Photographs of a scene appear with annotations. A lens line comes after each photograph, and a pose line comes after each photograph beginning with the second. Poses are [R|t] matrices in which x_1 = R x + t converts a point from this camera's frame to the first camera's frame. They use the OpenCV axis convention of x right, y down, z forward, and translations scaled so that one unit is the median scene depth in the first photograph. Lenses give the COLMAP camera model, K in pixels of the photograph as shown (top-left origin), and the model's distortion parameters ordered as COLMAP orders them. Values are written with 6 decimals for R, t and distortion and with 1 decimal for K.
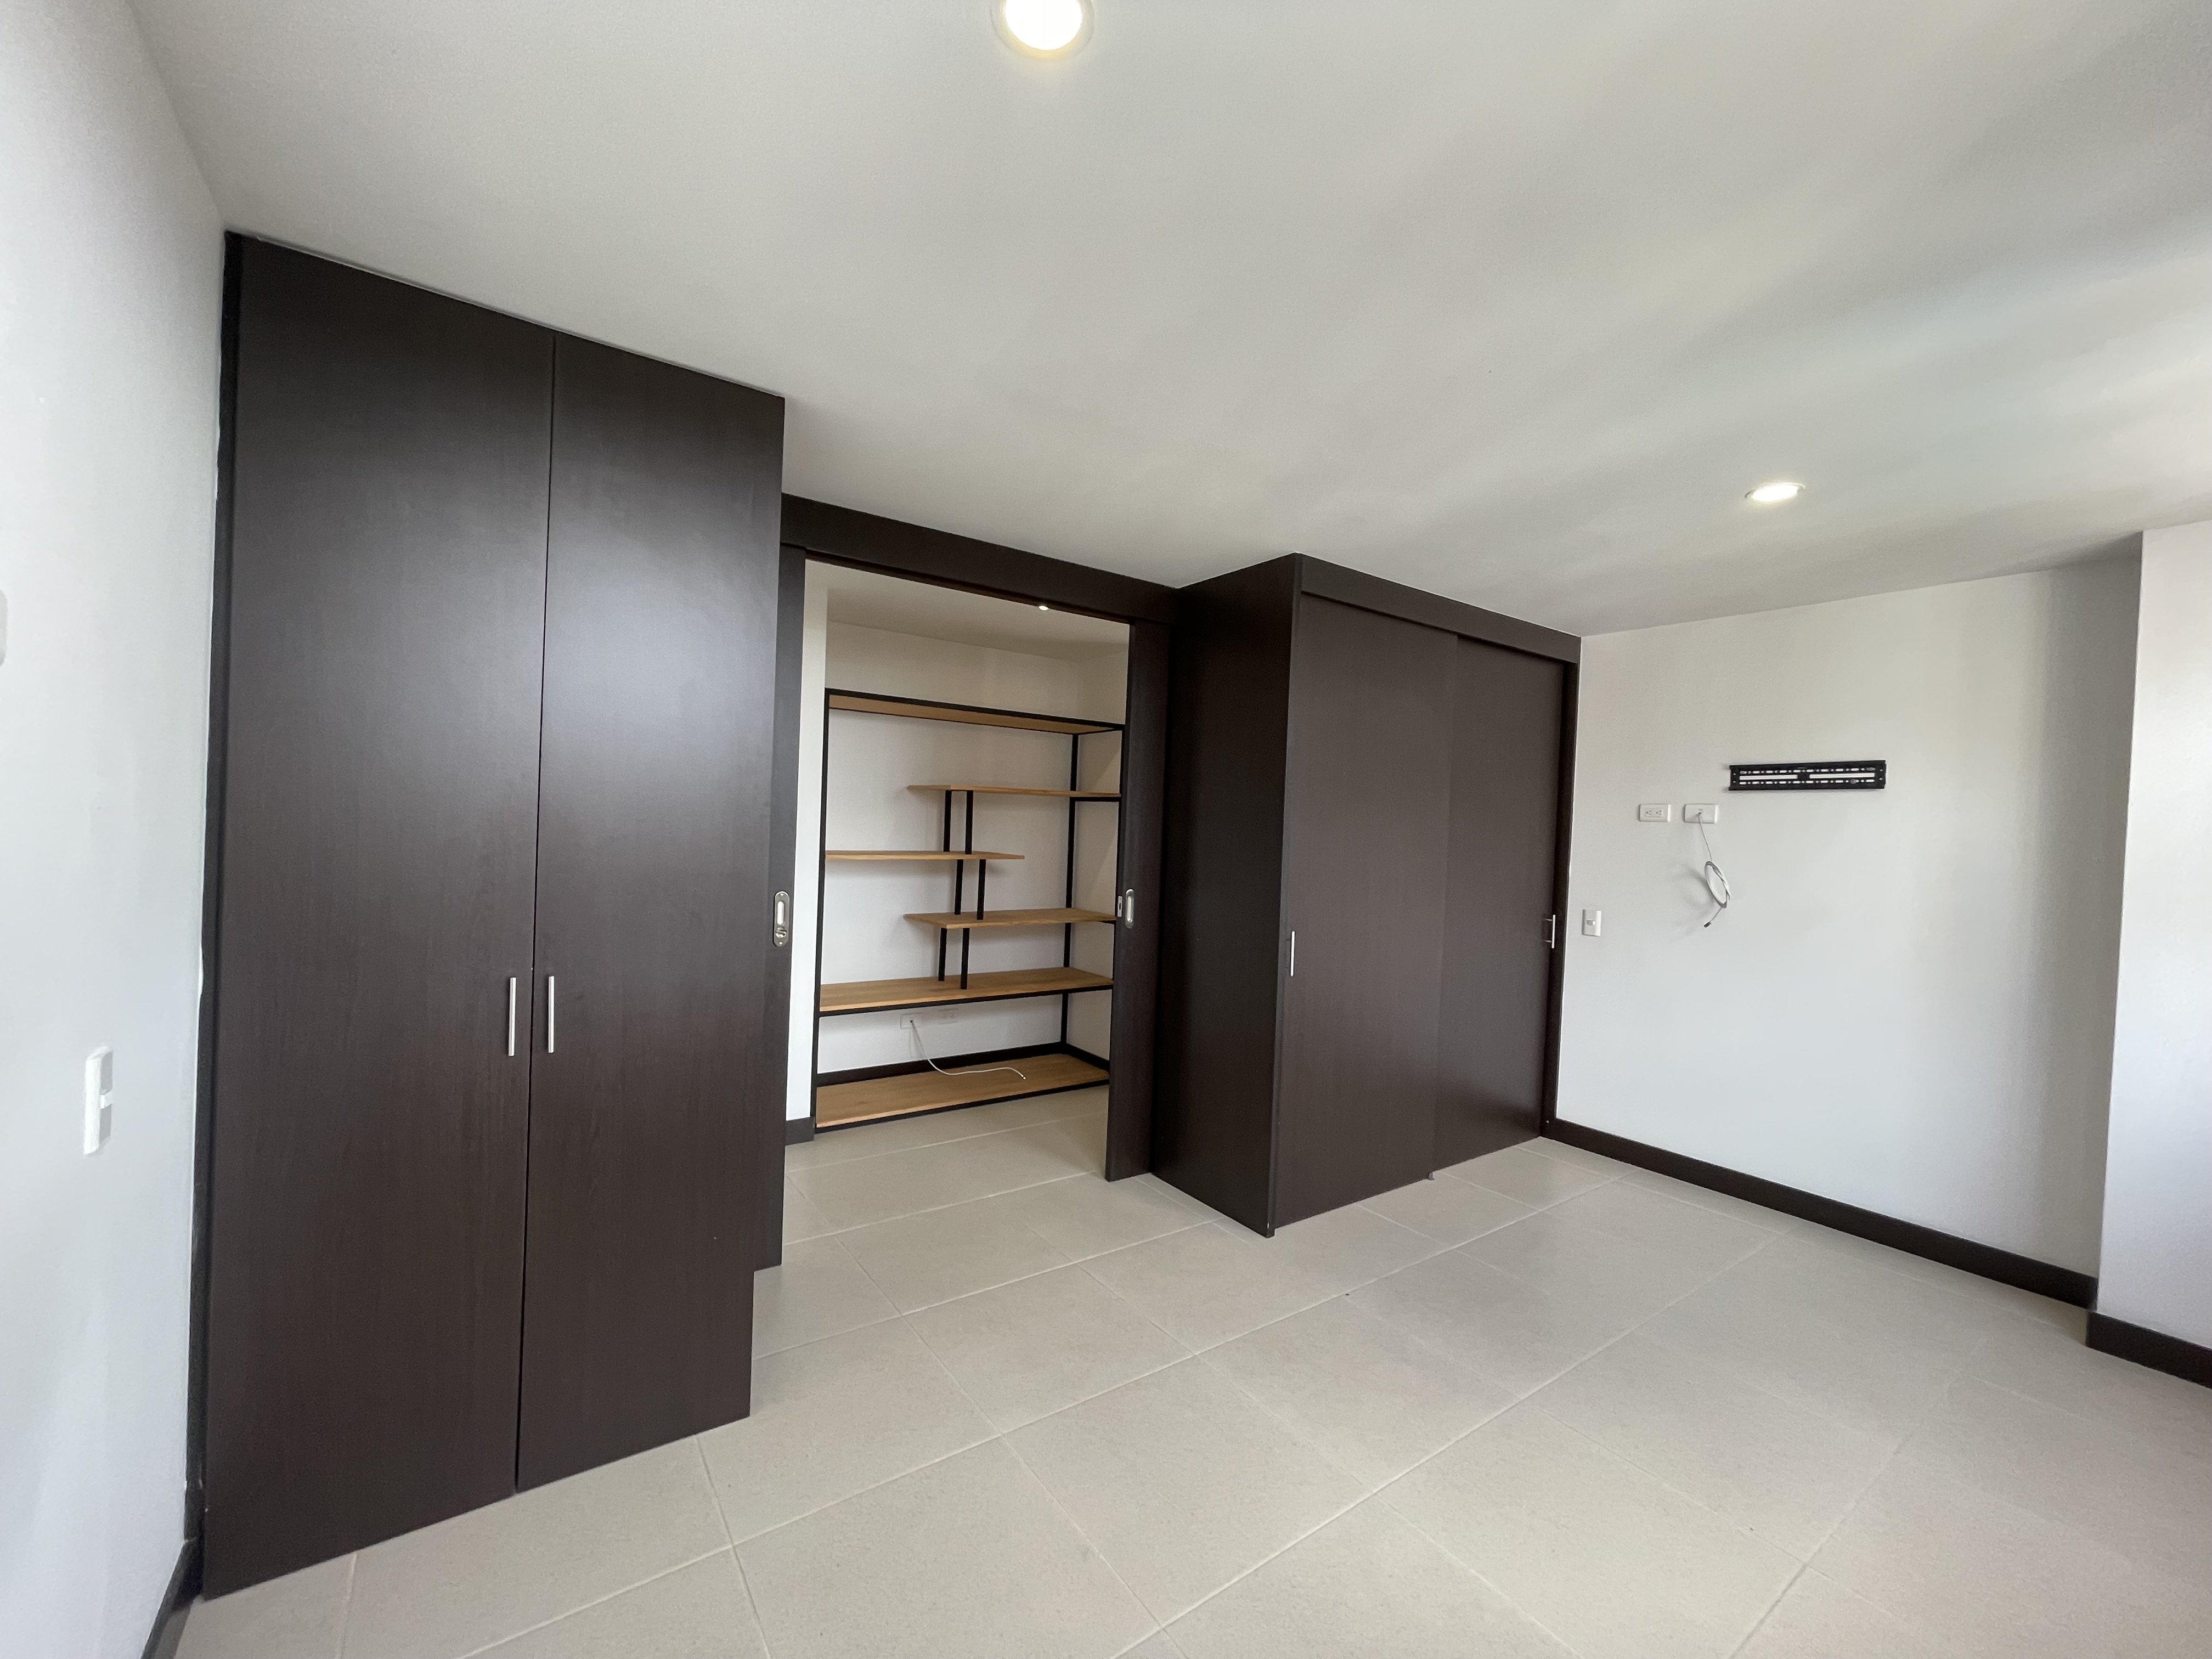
lens RADIAL K [[889.4, 0, 1118.2], [0, 889.4, 829.9], [0, 0, 1]] dist [0.000997, -0.000906]
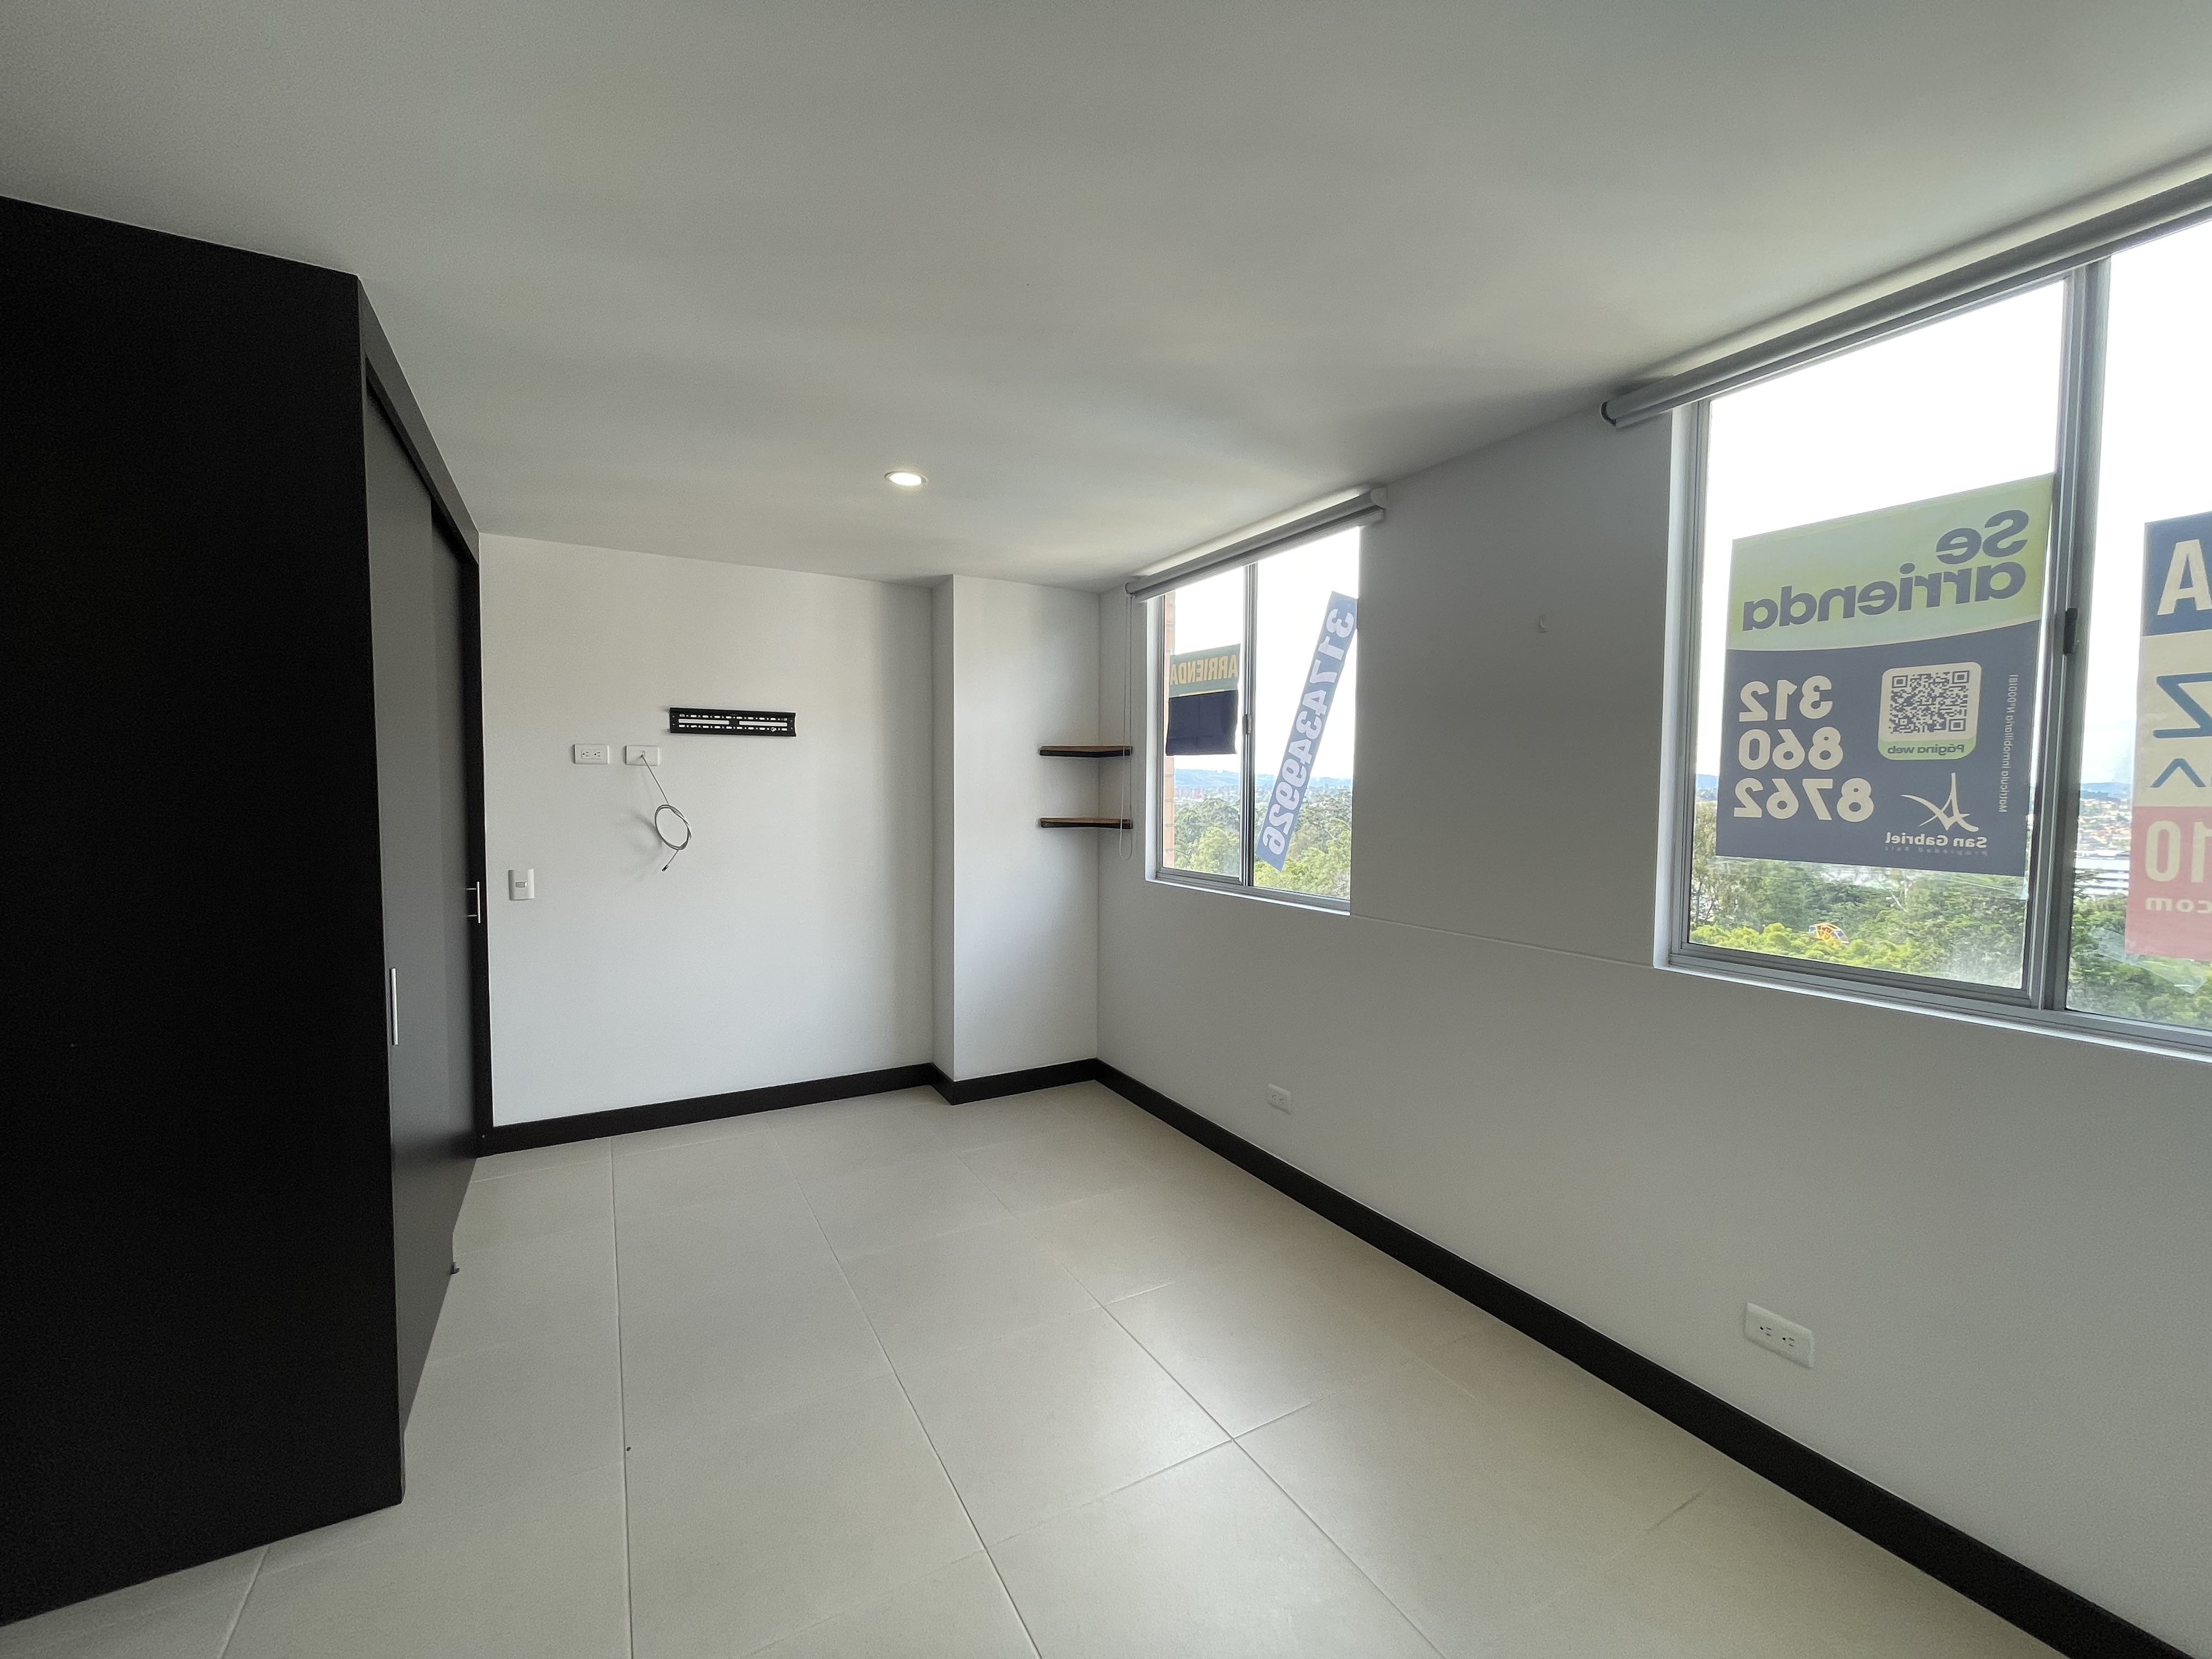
lens RADIAL K [[889.4, 0, 1100.3], [0, 889.4, 834.8], [0, 0, 1]] dist [0.000997, -0.000906]
pose [[0.109201, -0.085442, 0.990341, -0.272332], [0.004743, 0.996332, 0.085436, -0.013447], [-0.994008, -0.004632, 0.109206, 0.418474]]
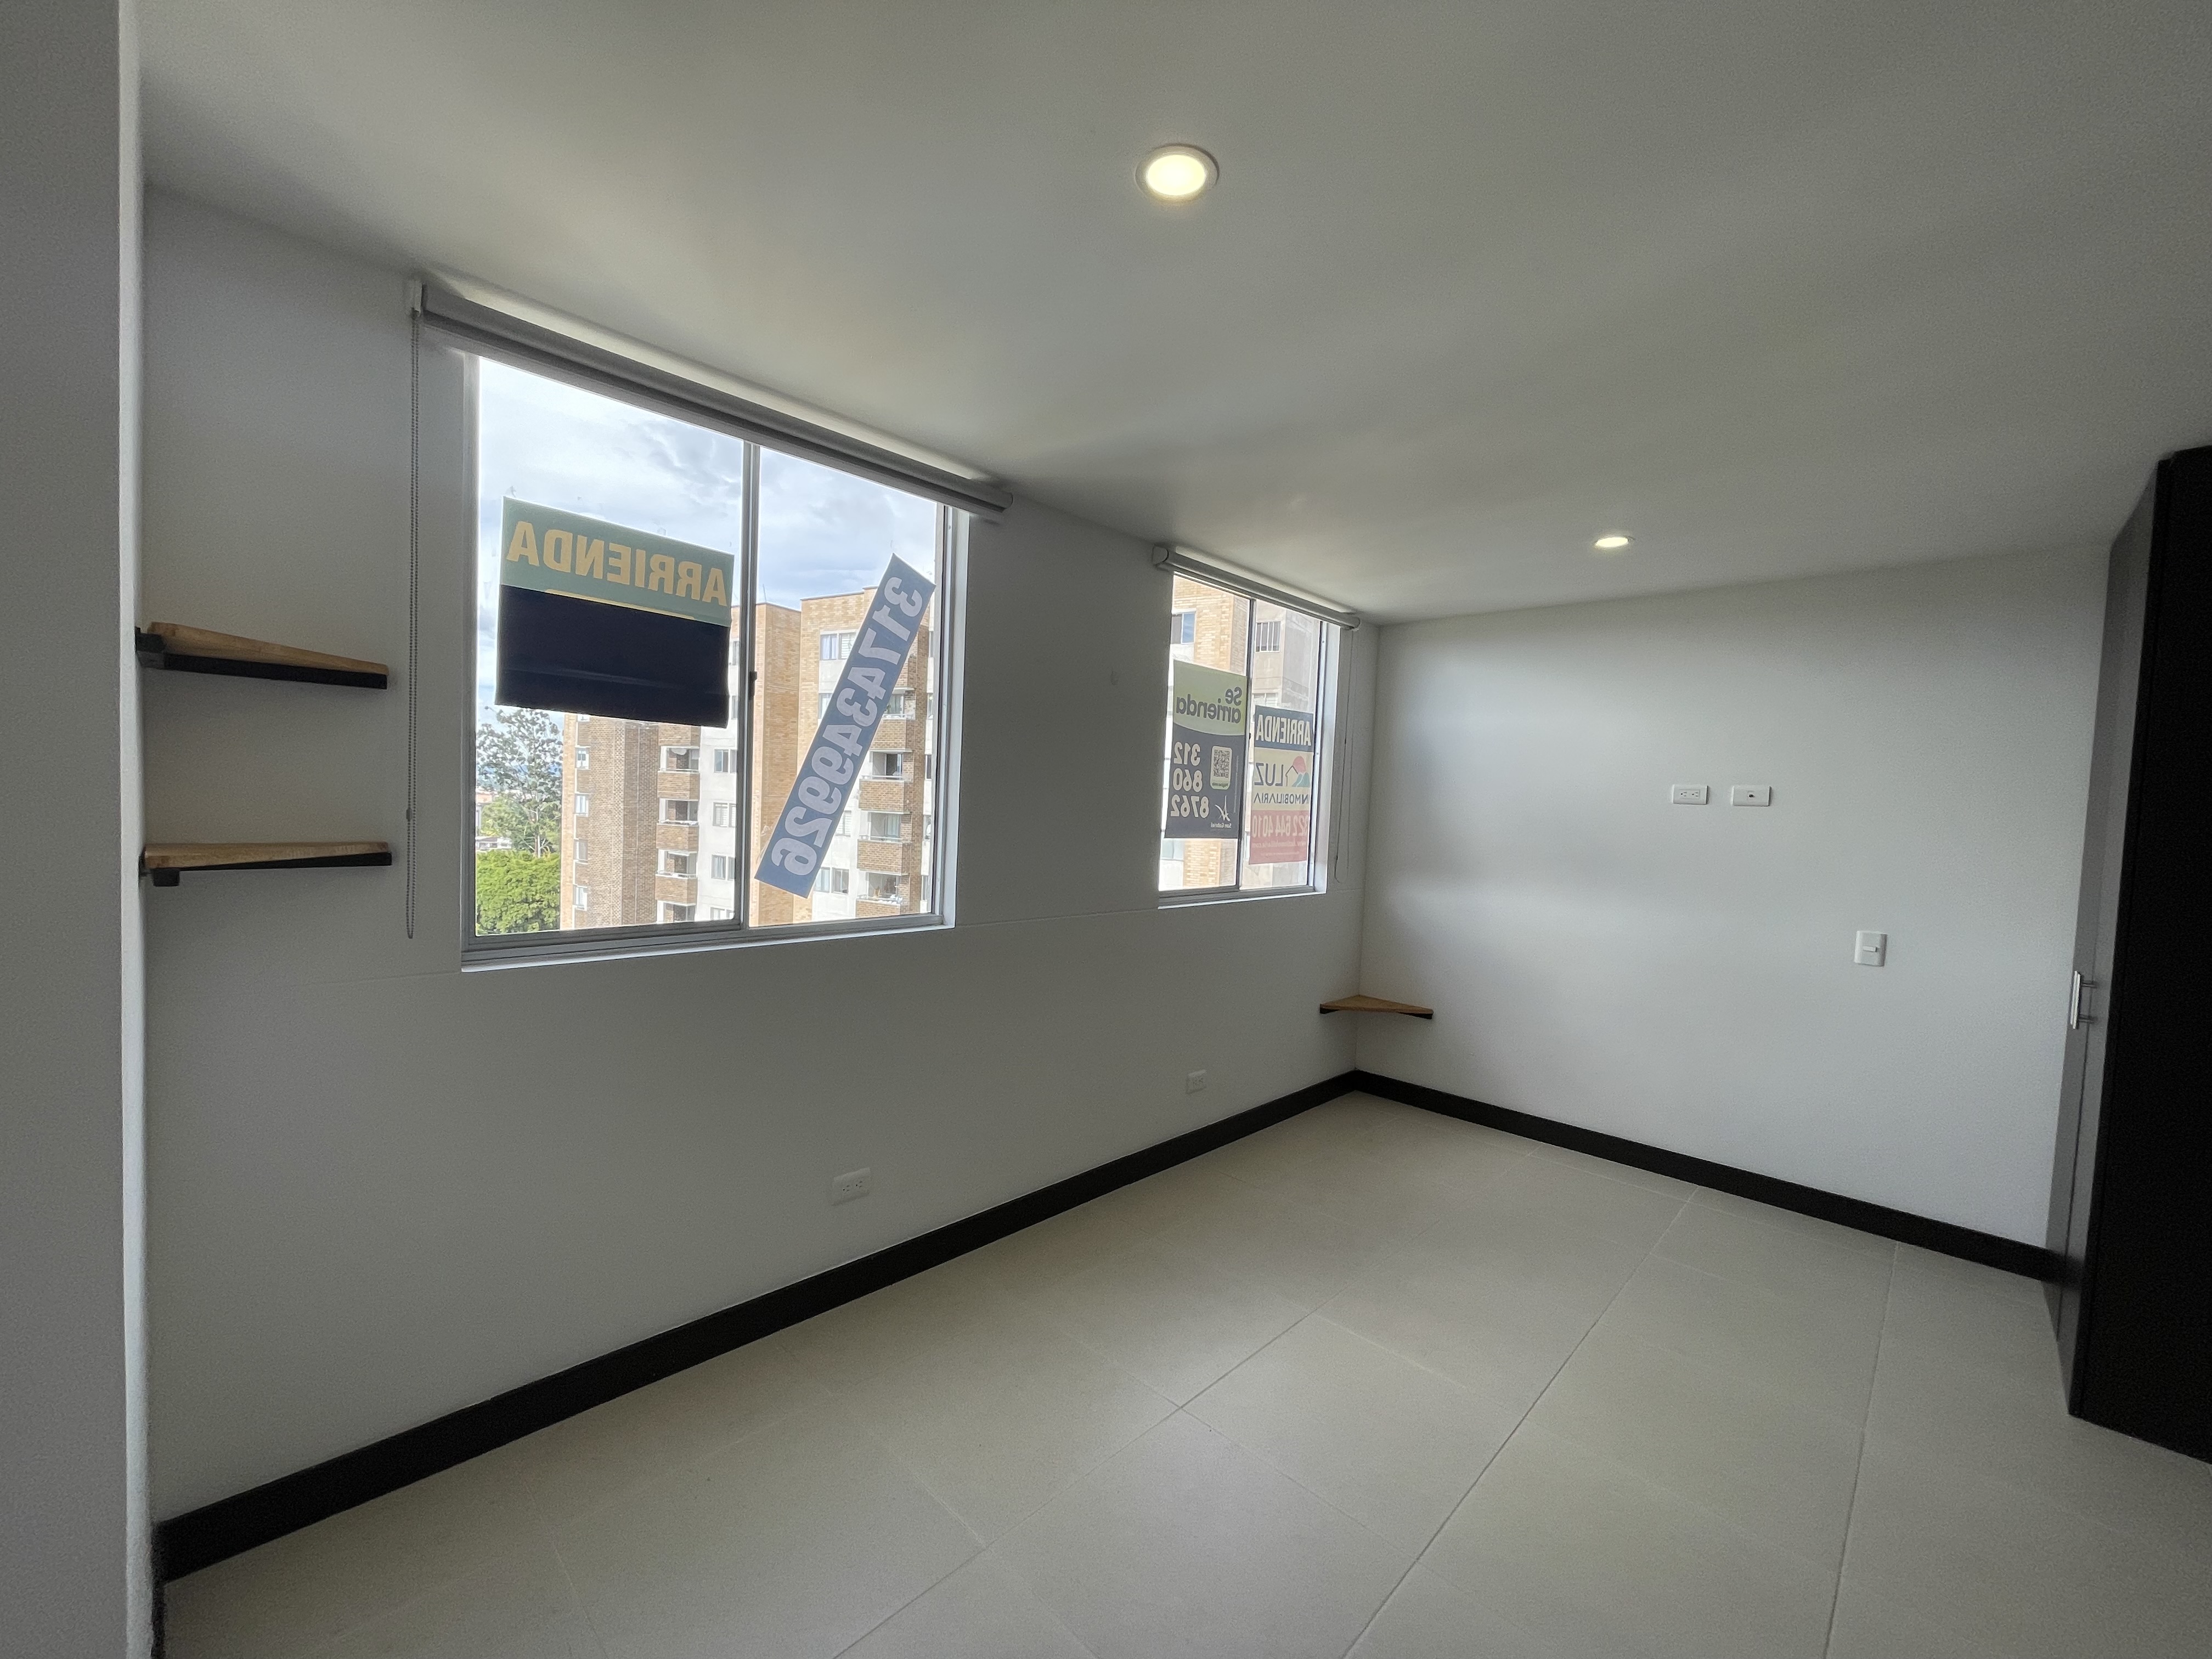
lens RADIAL K [[889.4, 0, 1110.2], [0, 889.4, 832.3], [0, 0, 1]] dist [0.000997, -0.000906]
pose [[-0.980034, -0.073000, -0.184945, 0.552303], [-0.081904, 0.995798, 0.040959, 0.007176], [0.181178, 0.055289, -0.981895, 1.034254]]
